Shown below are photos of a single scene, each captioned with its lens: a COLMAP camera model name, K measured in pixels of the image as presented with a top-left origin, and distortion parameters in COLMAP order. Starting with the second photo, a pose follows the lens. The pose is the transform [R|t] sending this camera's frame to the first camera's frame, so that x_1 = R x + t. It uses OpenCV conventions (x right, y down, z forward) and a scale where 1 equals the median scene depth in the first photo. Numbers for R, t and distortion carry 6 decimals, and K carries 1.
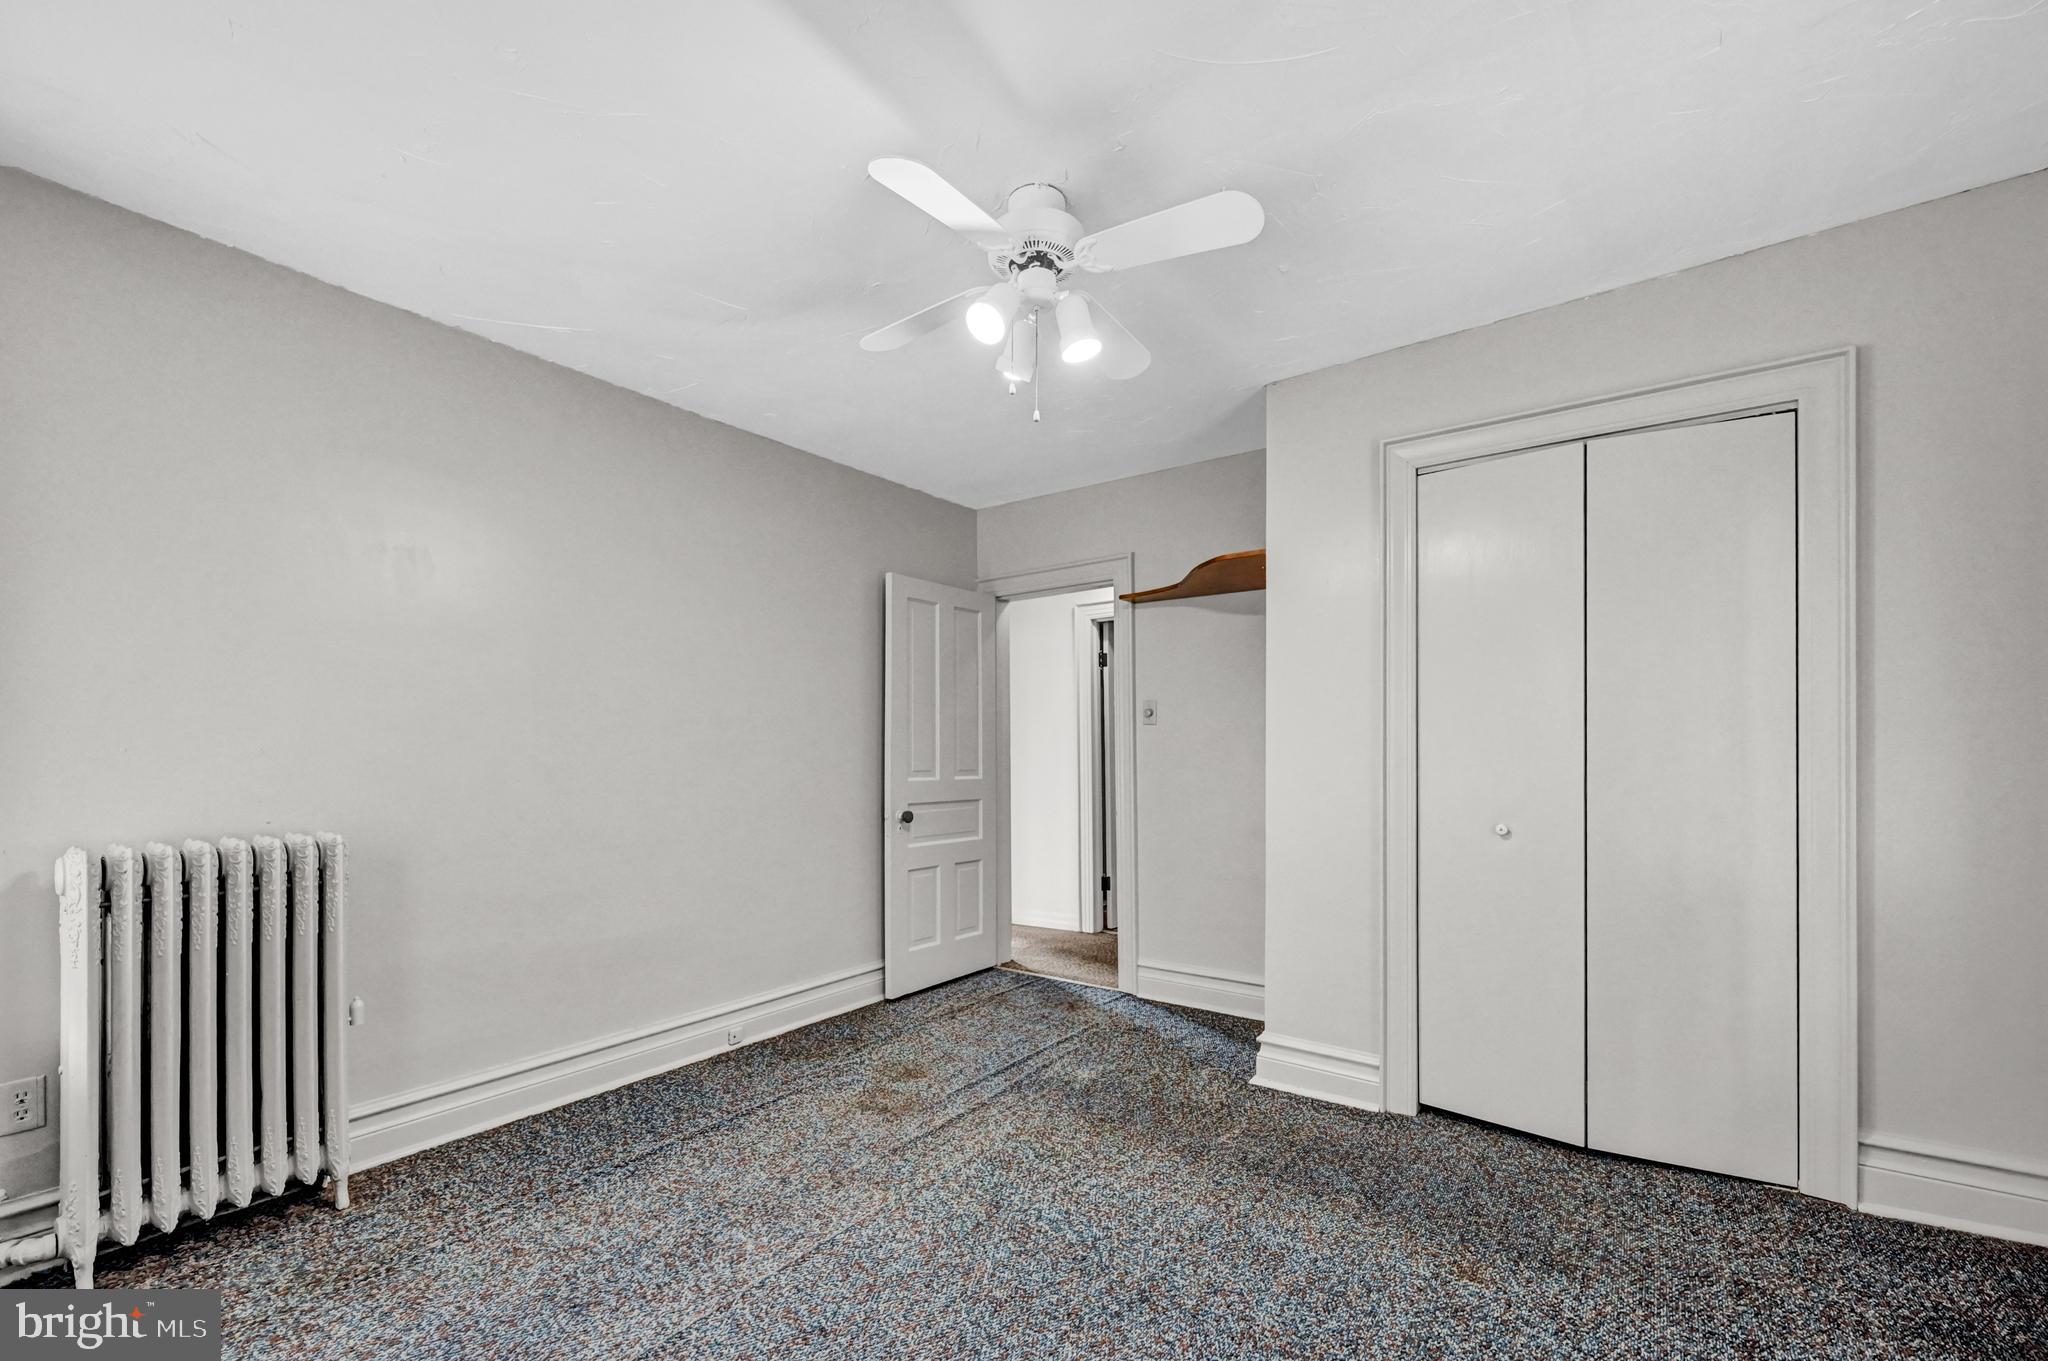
lens RADIAL K [[848.2, 0, 1013.3], [0, 848.2, 747.1], [0, 0, 1]] dist [-0.002824, -0.000365]
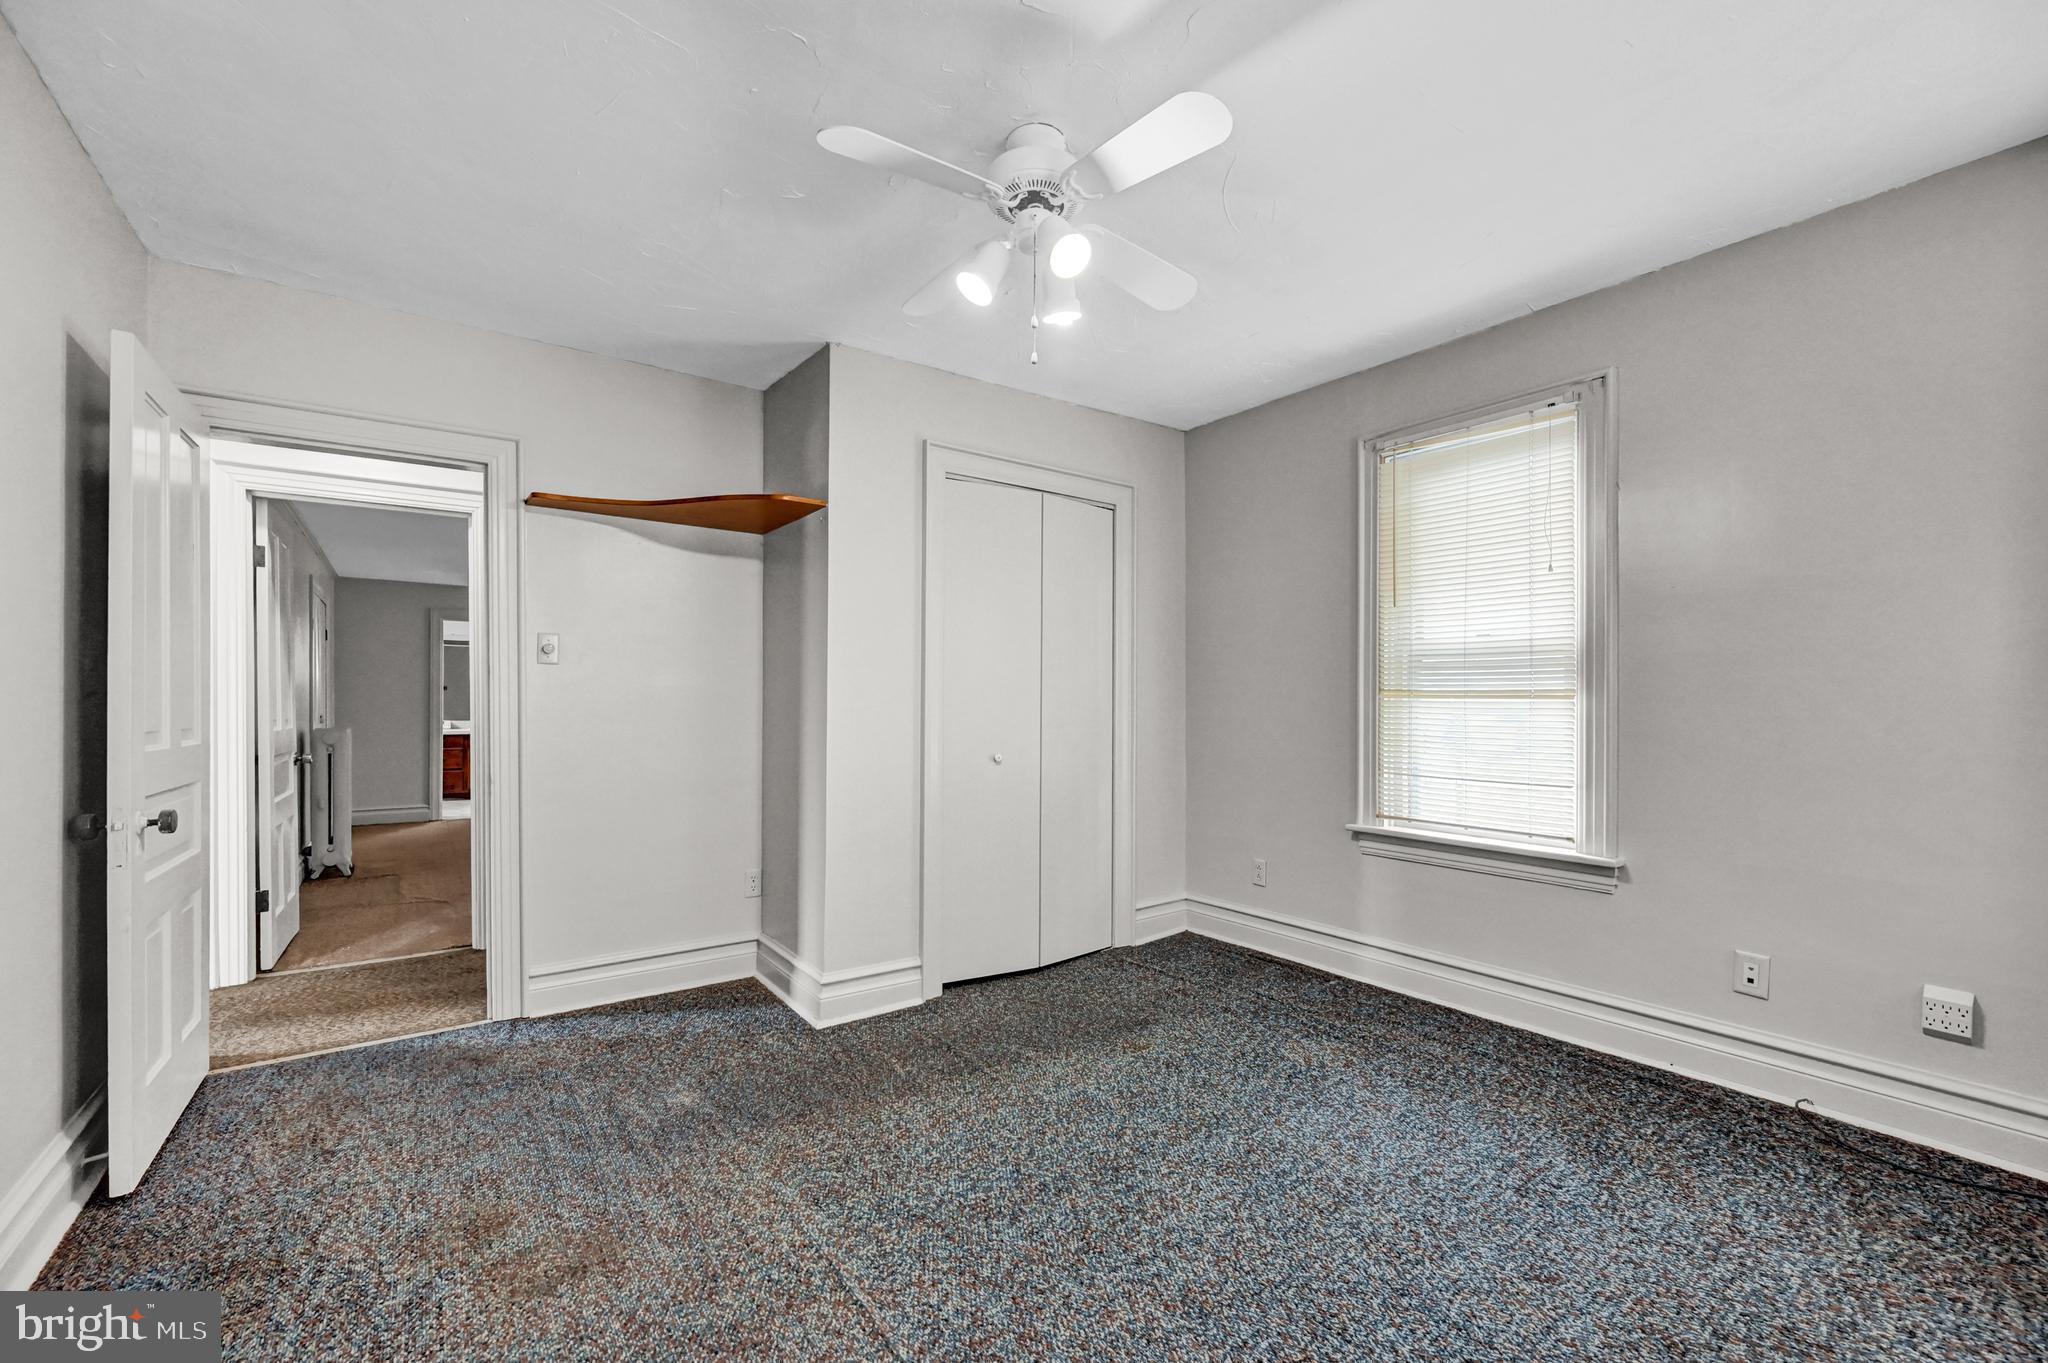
lens RADIAL K [[838.6, 0, 1024.0], [0, 838.6, 681.5], [0, 0, 1]] dist [-0.000401, -0.000157]
pose [[0.308334, 0.029521, 0.950820, -0.613363], [-0.006122, 0.999559, -0.029049, 0.014702], [-0.951259, 0.003135, 0.308378, 0.475926]]
